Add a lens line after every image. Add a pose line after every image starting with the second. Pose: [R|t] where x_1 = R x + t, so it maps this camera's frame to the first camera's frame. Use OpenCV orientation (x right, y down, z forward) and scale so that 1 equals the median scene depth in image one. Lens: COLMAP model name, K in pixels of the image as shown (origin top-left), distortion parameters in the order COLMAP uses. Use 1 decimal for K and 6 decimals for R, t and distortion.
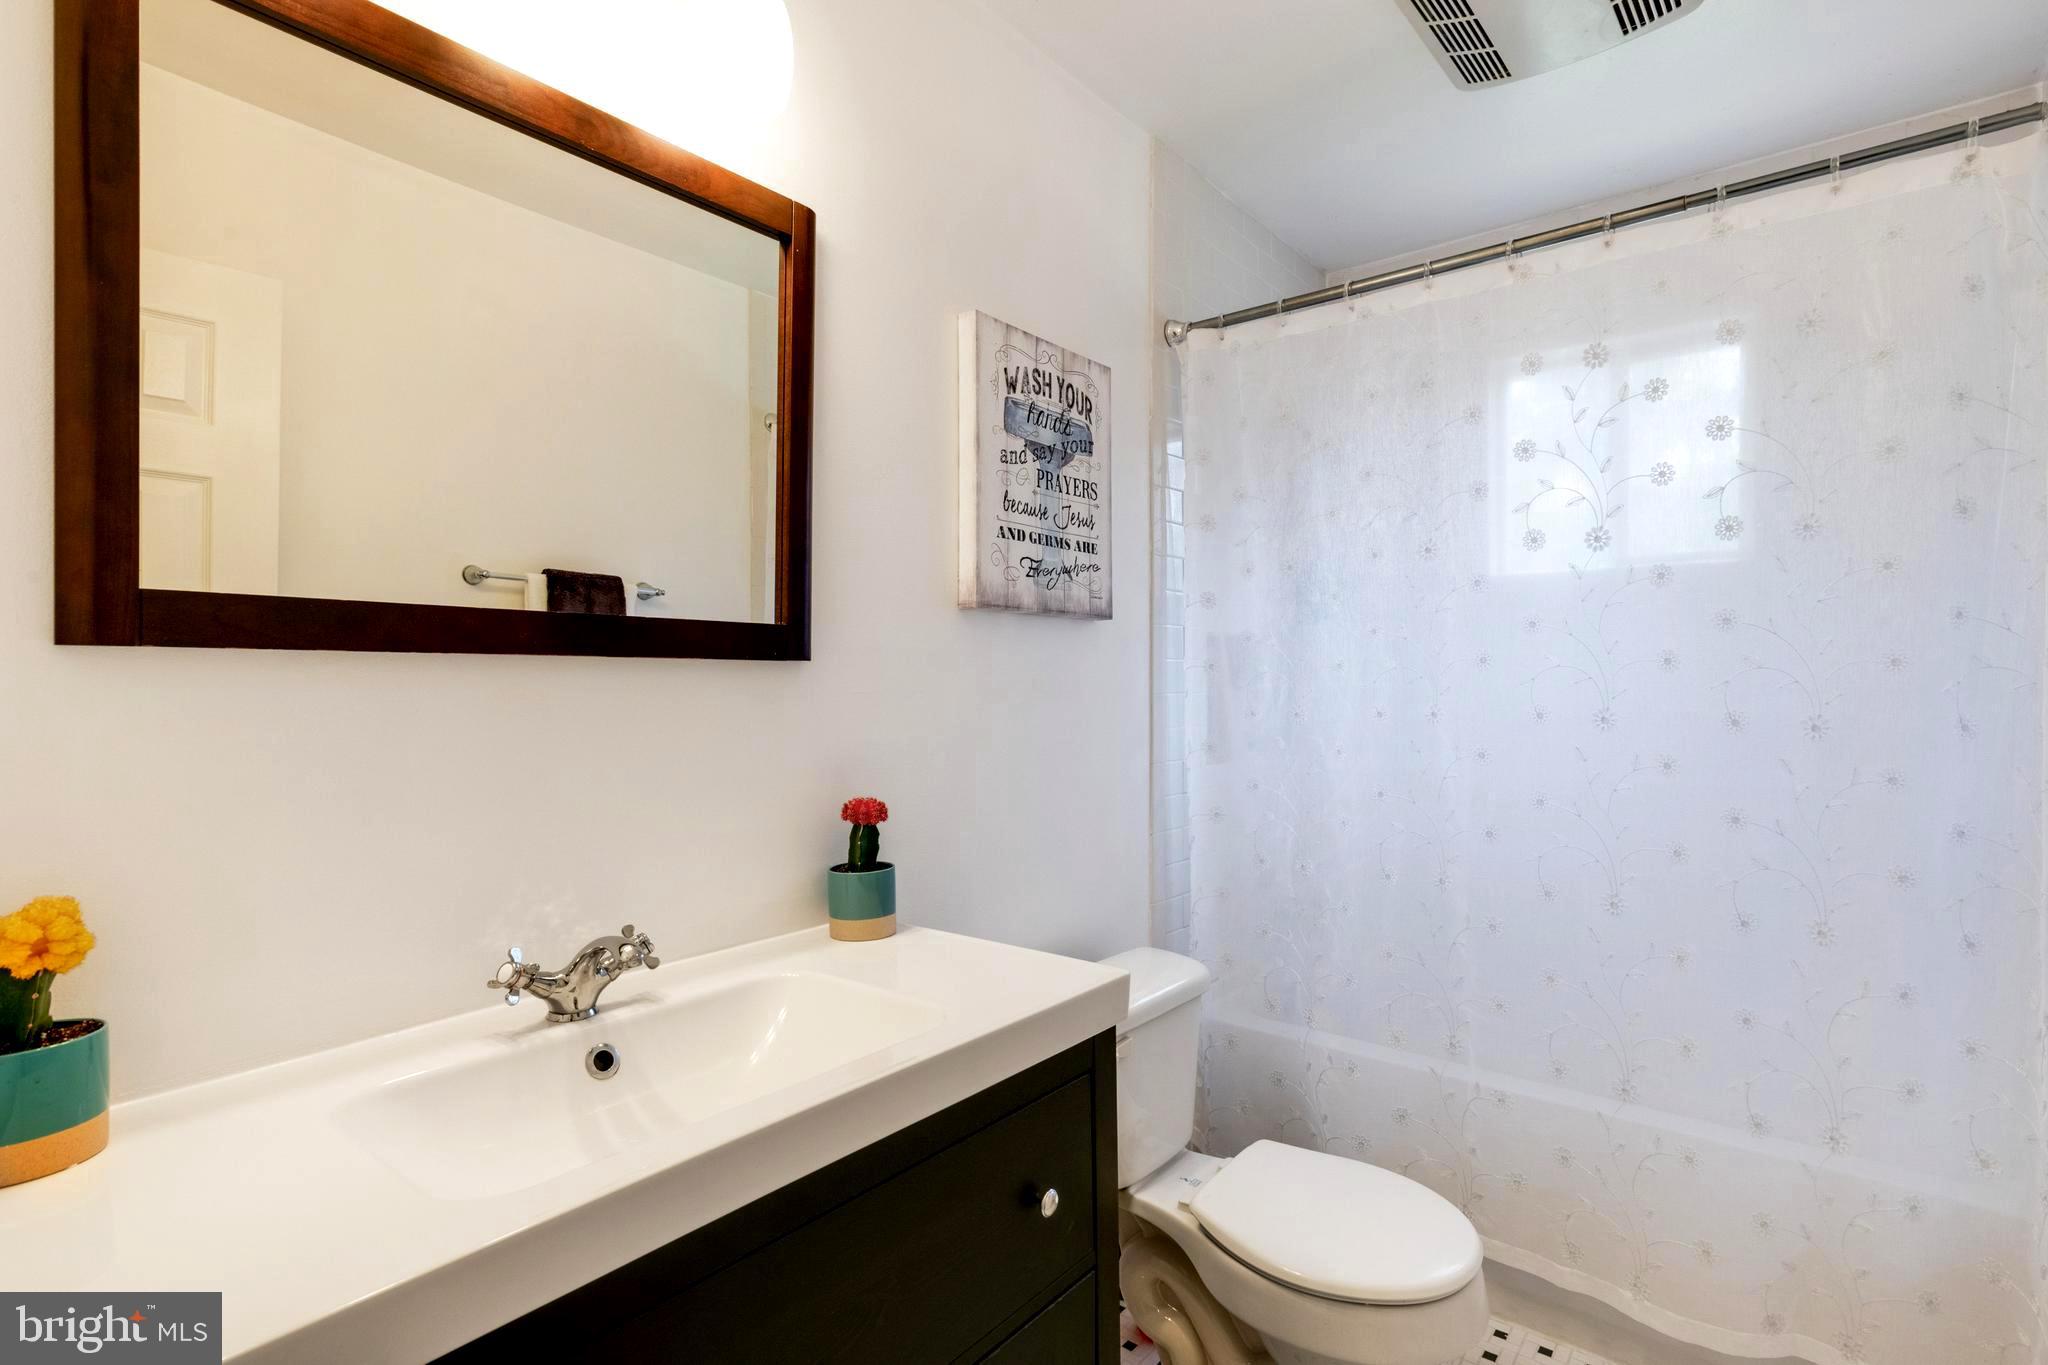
lens RADIAL K [[983.4, 0, 1021.3], [0, 983.4, 677.8], [0, 0, 1]] dist [-0.007412, 0.005244]
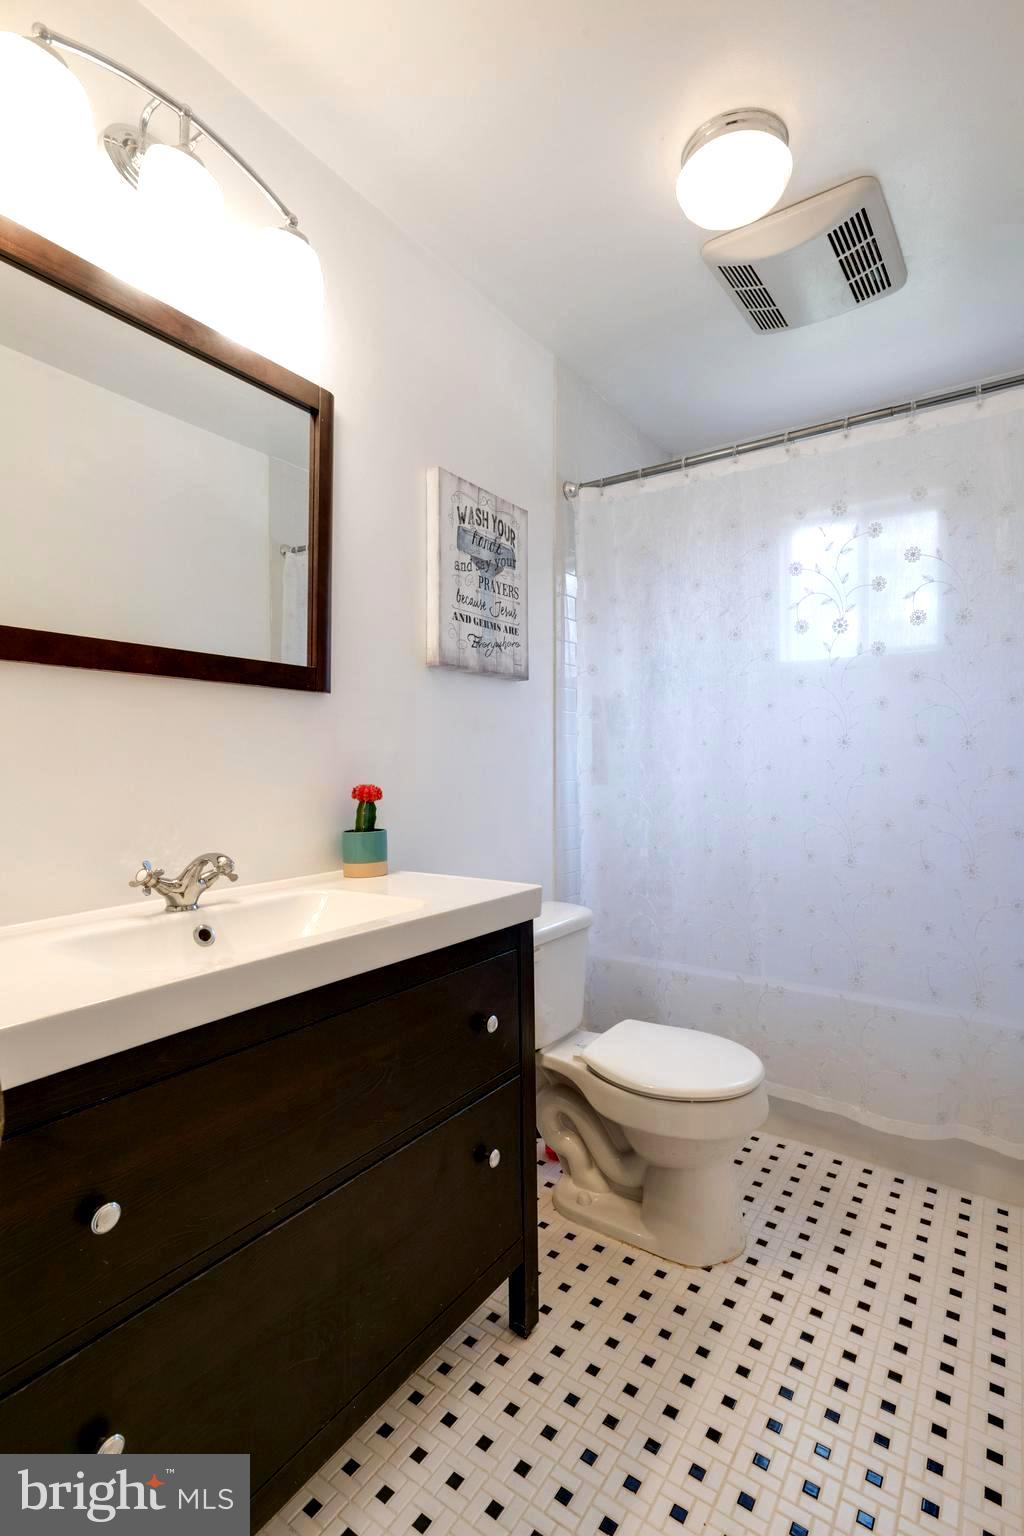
lens RADIAL K [[737.5, 0, 512.7], [0, 737.5, 764.0], [0, 0, 1]] dist [-0.007412, 0.005244]
pose [[0.997033, 0.000016, 0.076980, -0.019635], [-0.000068, 1.000000, 0.000672, 0.075404], [-0.076980, -0.000675, 0.997032, -0.122025]]
